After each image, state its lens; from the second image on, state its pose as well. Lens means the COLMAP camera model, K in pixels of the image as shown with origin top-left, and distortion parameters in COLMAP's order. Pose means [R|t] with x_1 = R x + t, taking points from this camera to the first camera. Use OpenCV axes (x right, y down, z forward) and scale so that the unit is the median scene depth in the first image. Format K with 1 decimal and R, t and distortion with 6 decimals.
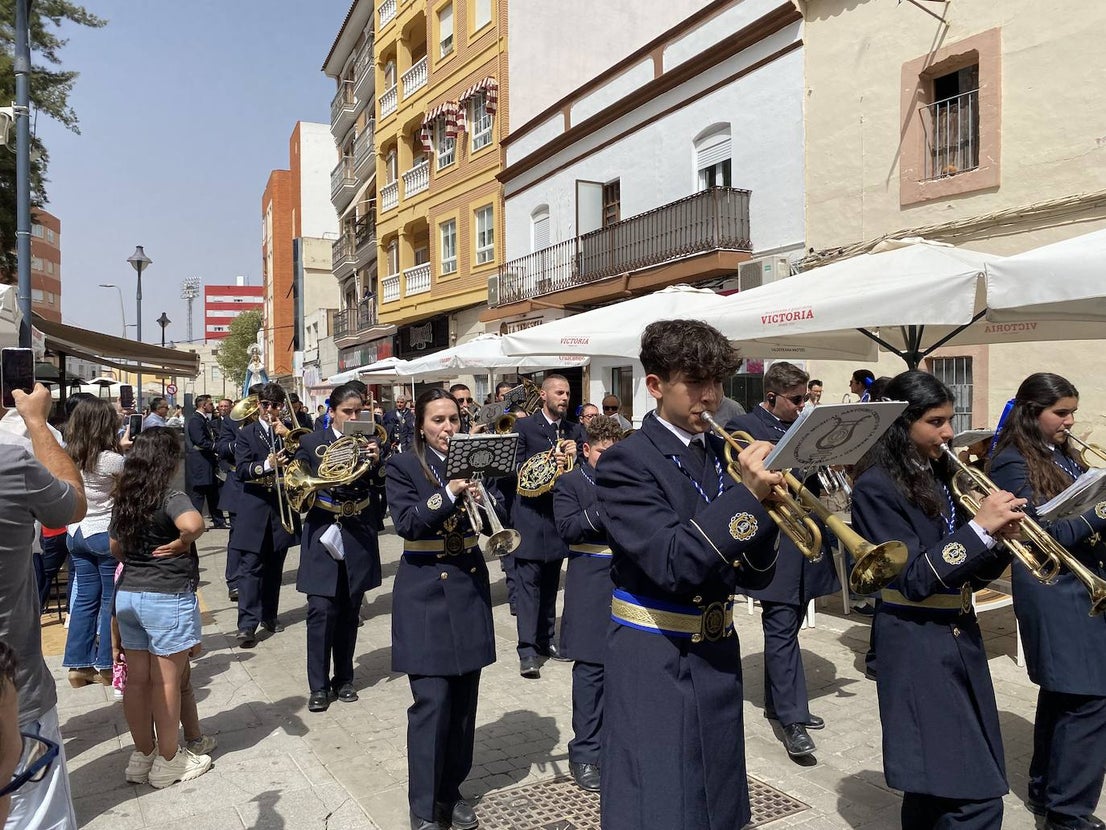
lens RADIAL K [[885.1, 0, 555.1], [0, 885.1, 416.0], [0, 0, 1]] dist [0.008763, -0.026362]
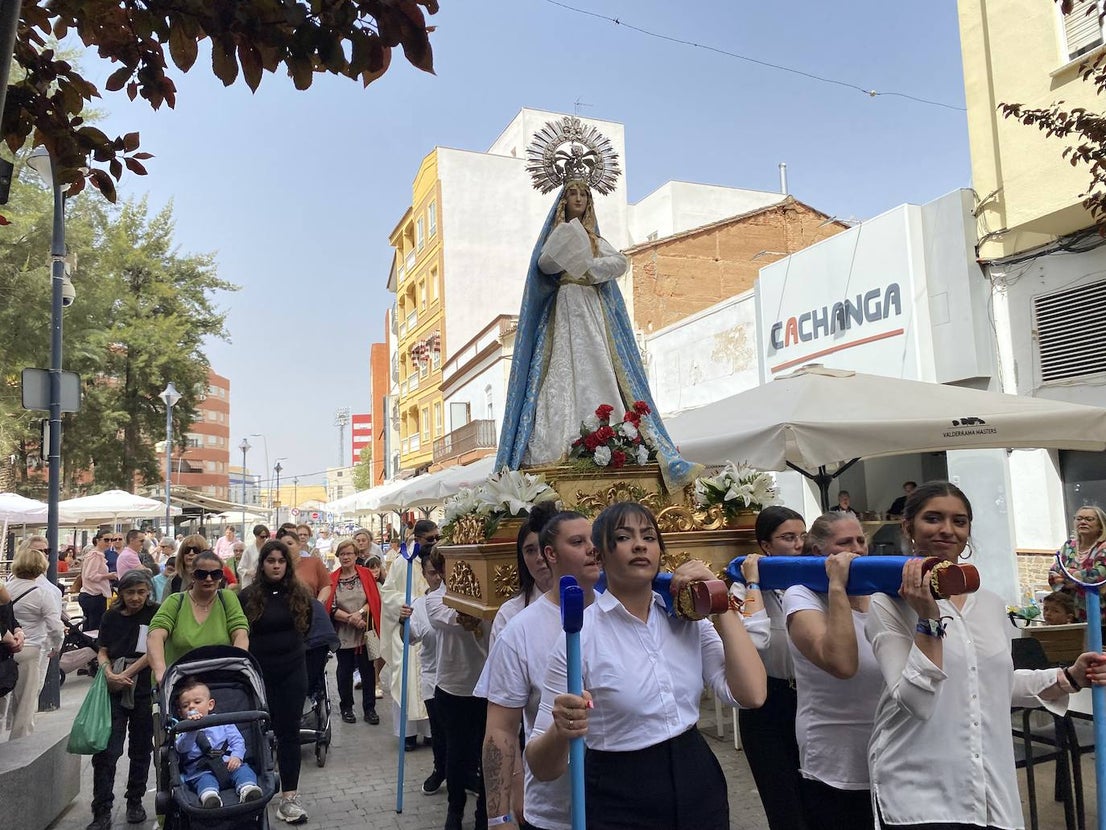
lens RADIAL K [[885.1, 0, 552.0], [0, 885.1, 414.1], [0, 0, 1]] dist [0.008763, -0.026362]
pose [[0.984184, -0.048685, -0.170327, 0.369211], [0.027977, 0.992144, -0.121930, -0.002702], [0.174925, 0.115236, 0.977815, -0.537093]]
